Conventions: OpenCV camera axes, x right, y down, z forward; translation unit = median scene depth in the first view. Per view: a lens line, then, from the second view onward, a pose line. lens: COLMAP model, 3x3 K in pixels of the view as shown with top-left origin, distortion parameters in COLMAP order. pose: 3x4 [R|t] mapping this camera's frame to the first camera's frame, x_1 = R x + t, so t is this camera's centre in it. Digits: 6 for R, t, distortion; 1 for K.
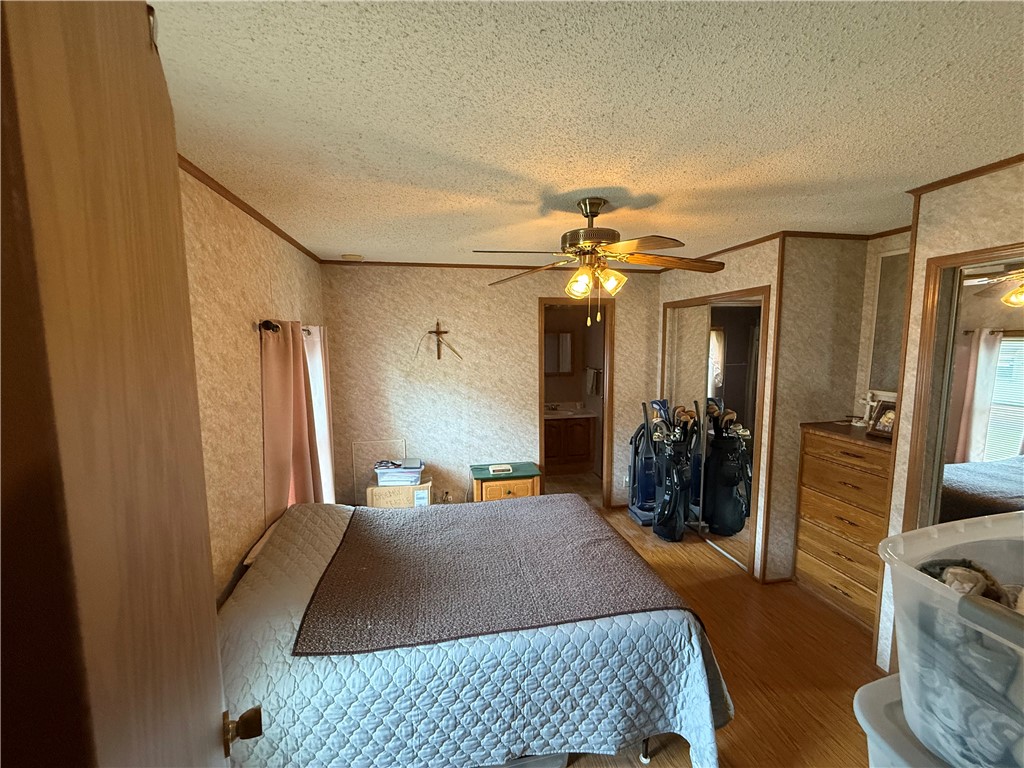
lens RADIAL K [[407.9, 0, 513.7], [0, 407.9, 386.0], [0, 0, 1]] dist [-0.000826, 0.000184]
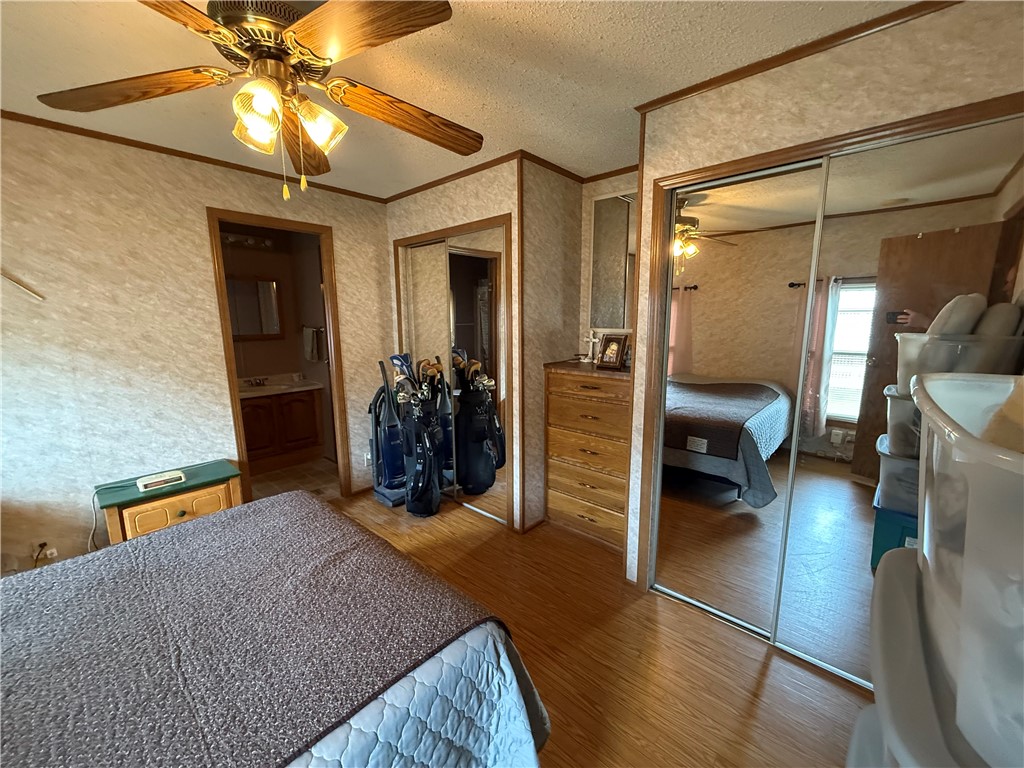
lens RADIAL K [[407.9, 0, 510.0], [0, 407.9, 386.2], [0, 0, 1]] dist [-0.000826, 0.000184]
pose [[0.802549, -0.097188, 0.588617, 0.056617], [0.065346, 0.995025, 0.075195, 0.068834], [-0.592997, -0.021884, 0.804907, 0.266770]]
